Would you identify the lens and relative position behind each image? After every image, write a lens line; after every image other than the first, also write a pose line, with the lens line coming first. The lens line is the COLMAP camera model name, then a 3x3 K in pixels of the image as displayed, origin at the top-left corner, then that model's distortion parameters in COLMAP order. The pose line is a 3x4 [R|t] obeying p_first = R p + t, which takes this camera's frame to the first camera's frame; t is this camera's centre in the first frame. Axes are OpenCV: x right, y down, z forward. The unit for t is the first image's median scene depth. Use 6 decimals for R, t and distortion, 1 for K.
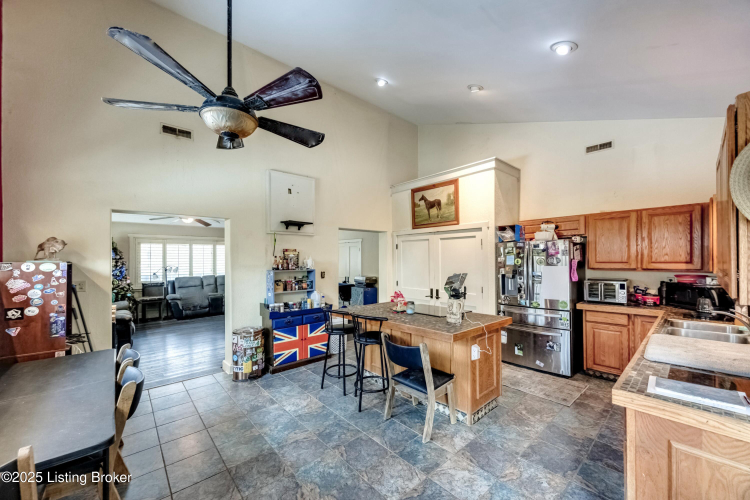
lens RADIAL K [[287.3, 0, 373.7], [0, 287.3, 259.1], [0, 0, 1]] dist [-0.001612, -0.000137]
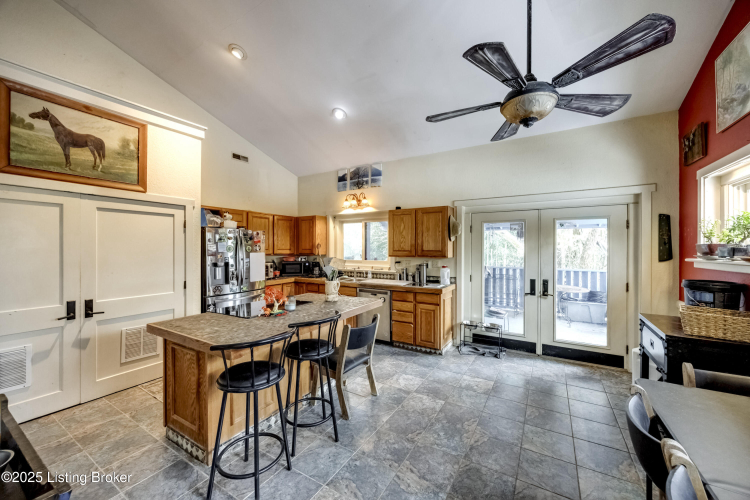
lens RADIAL K [[287.3, 0, 375.2], [0, 287.3, 250.4], [0, 0, 1]] dist [-0.001612, -0.000137]
pose [[-0.291688, 0.001734, 0.956512, -0.688402], [0.000765, 0.999998, -0.001580, 0.019137], [-0.956513, 0.000271, -0.291688, 0.952974]]
